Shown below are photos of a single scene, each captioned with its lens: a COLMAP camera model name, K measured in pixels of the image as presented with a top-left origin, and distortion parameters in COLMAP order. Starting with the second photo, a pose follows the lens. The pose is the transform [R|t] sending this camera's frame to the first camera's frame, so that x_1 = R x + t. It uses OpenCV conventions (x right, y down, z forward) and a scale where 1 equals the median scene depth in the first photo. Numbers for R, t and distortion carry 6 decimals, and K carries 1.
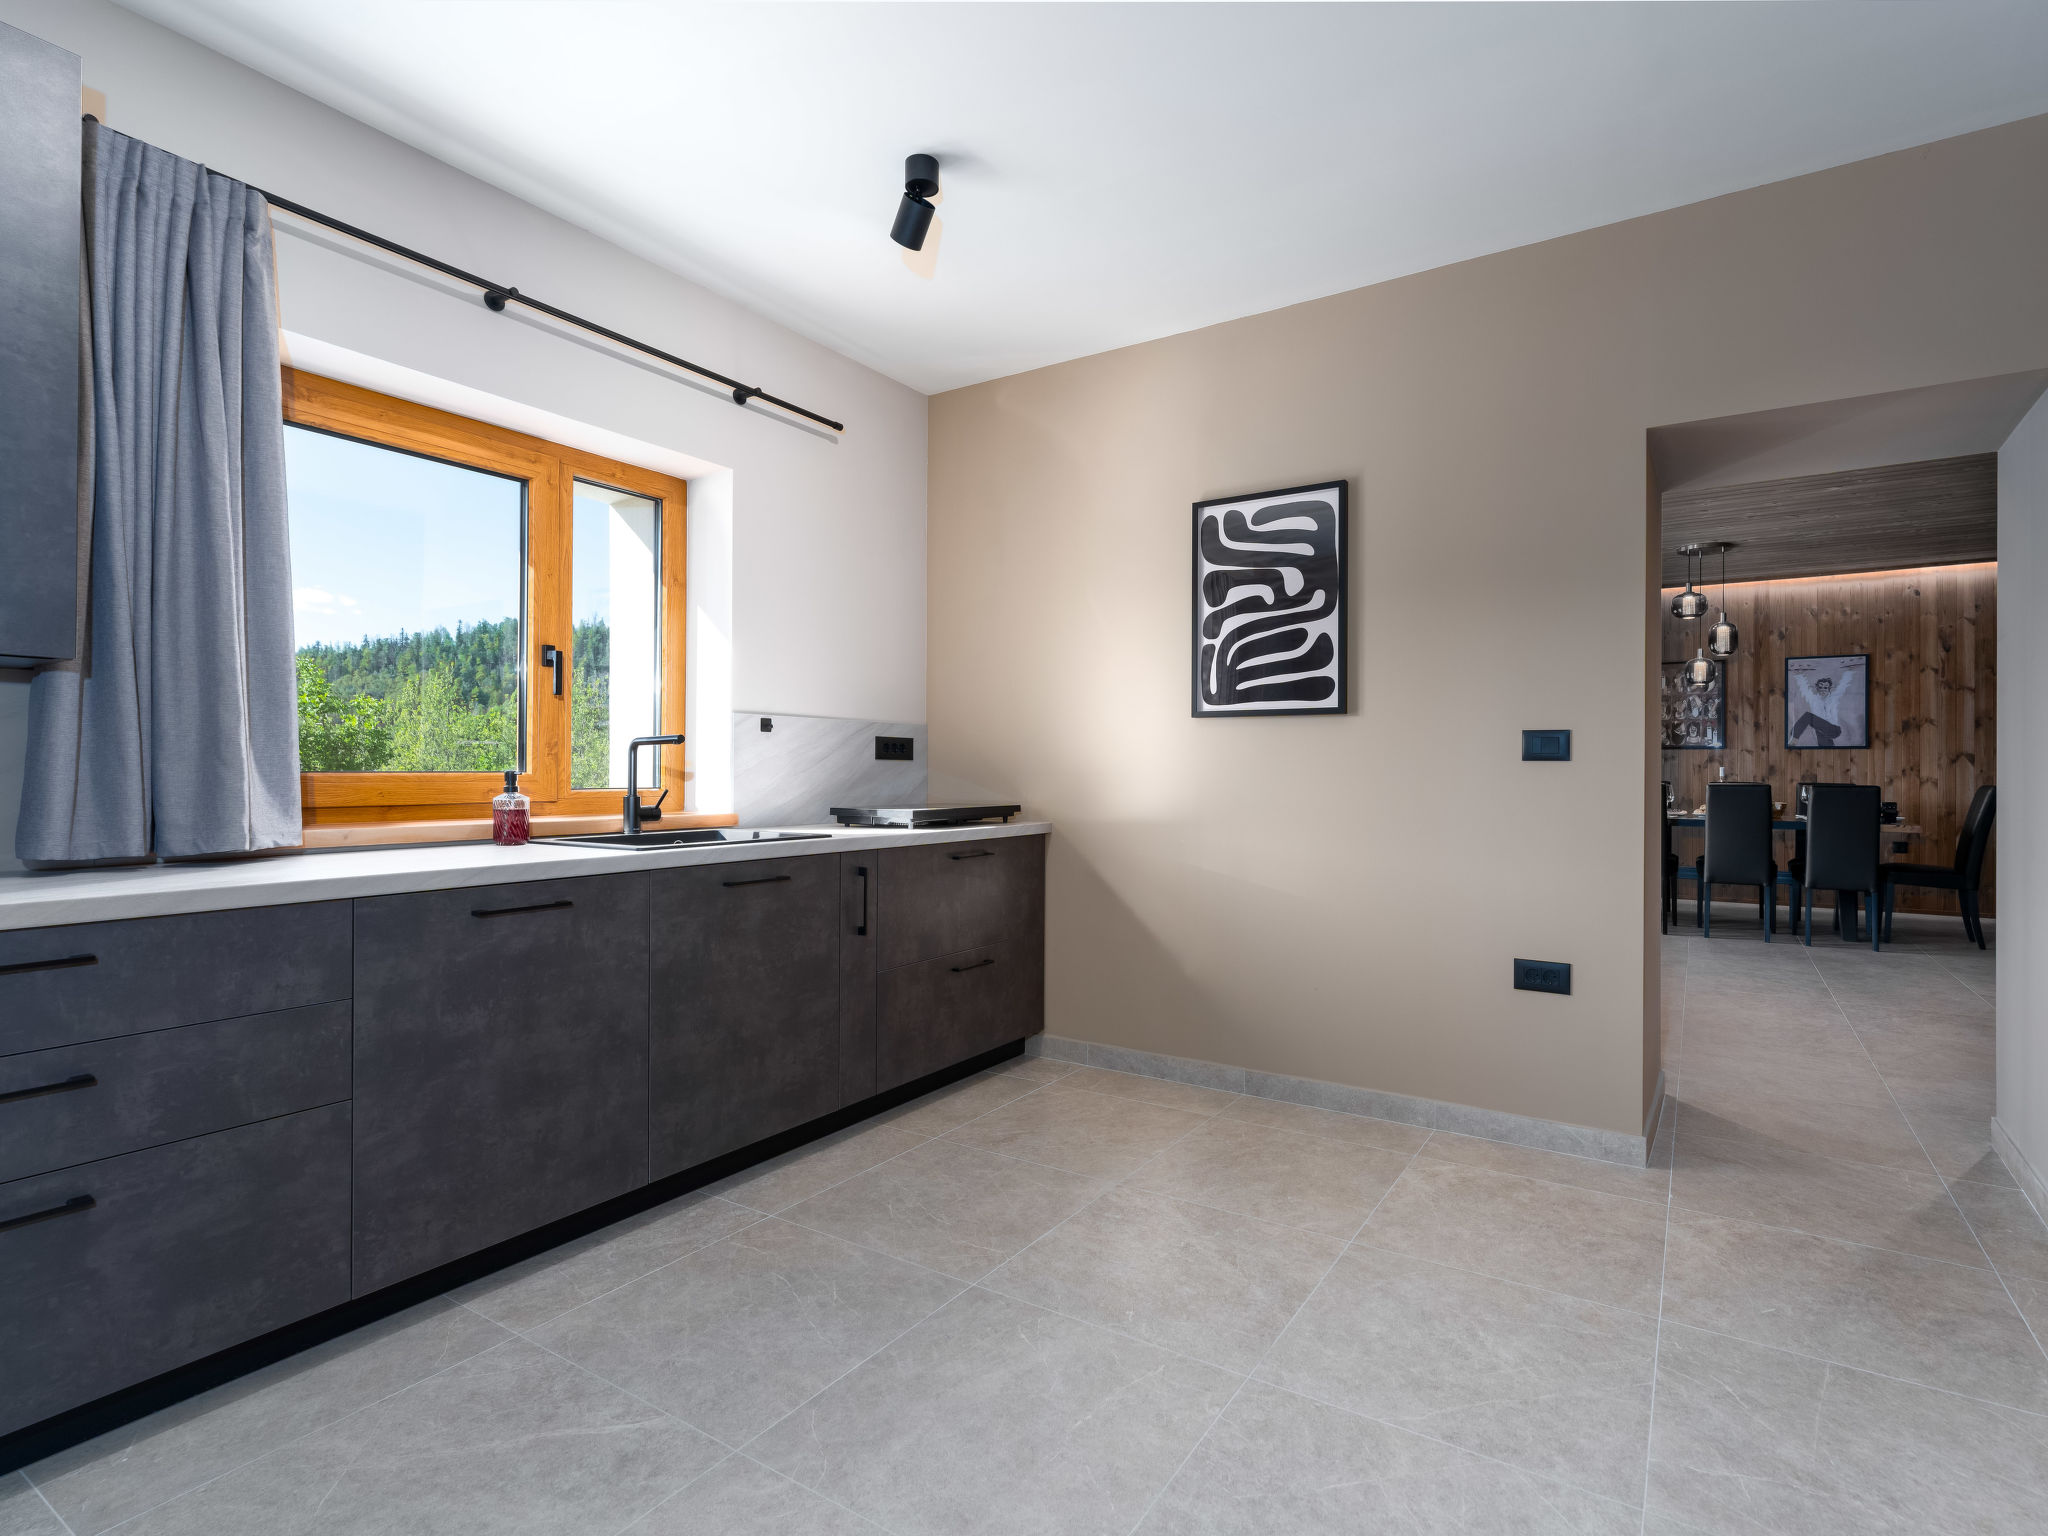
lens RADIAL K [[955.5, 0, 1027.5], [0, 955.5, 781.9], [0, 0, 1]] dist [-0.005766, 0.001593]
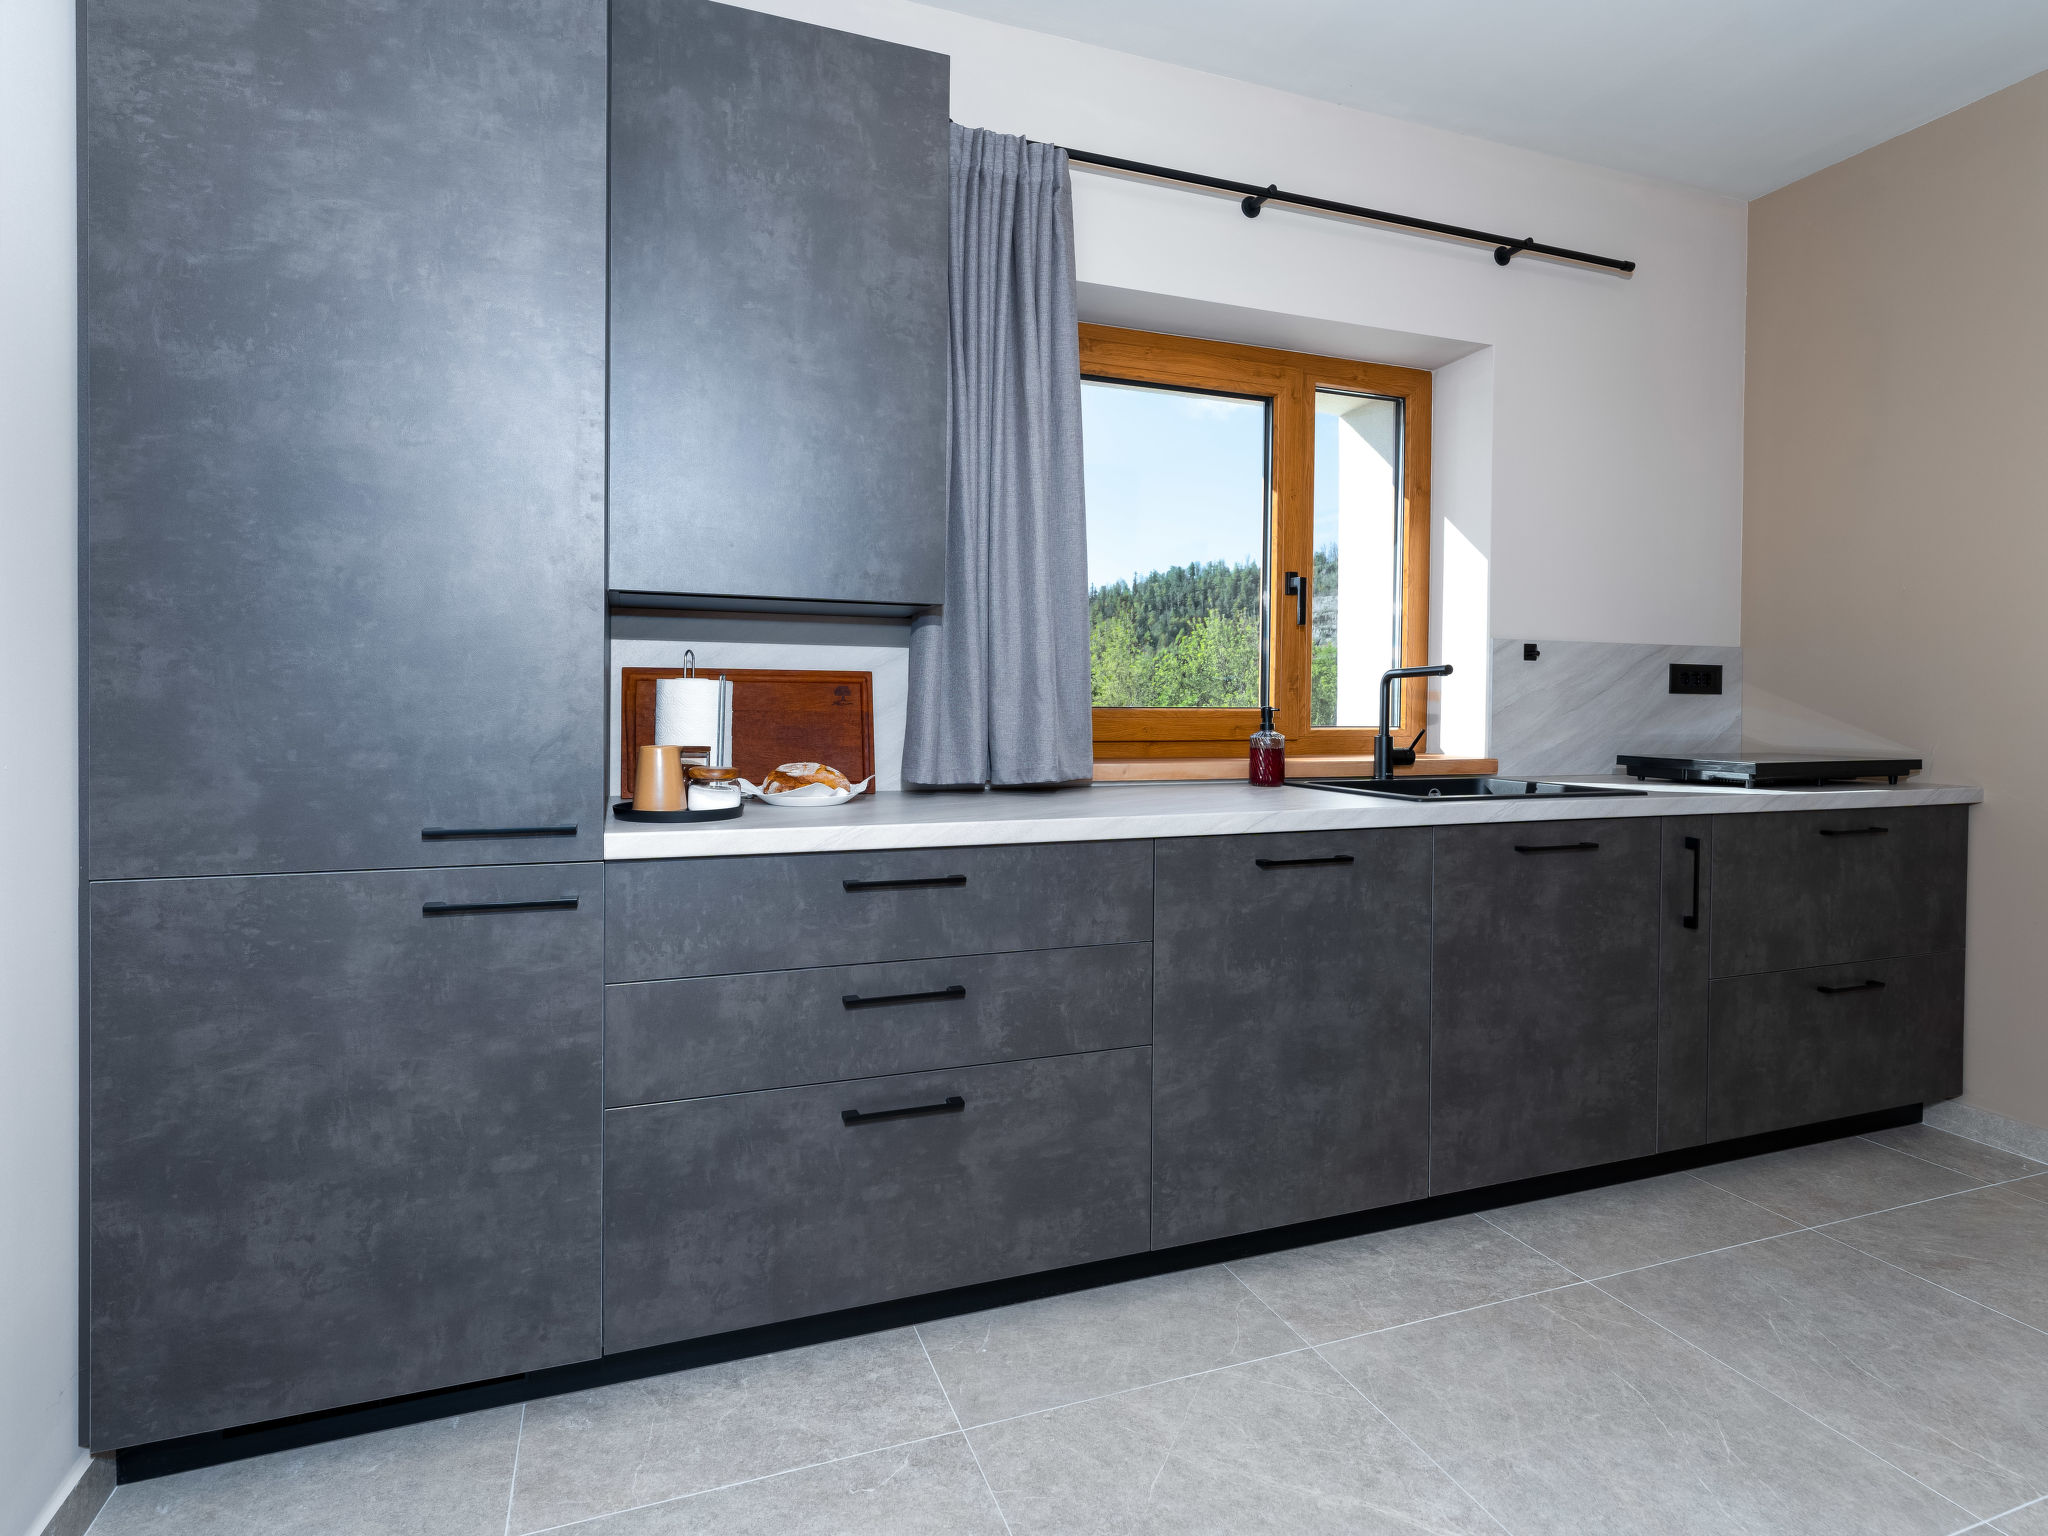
lens RADIAL K [[955.5, 0, 1025.9], [0, 955.5, 746.9], [0, 0, 1]] dist [-0.005766, 0.001593]
pose [[0.806050, 0.028265, -0.591172, -0.203877], [-0.011162, 0.999407, 0.032565, -0.000297], [0.591742, -0.019650, 0.805888, 0.121385]]
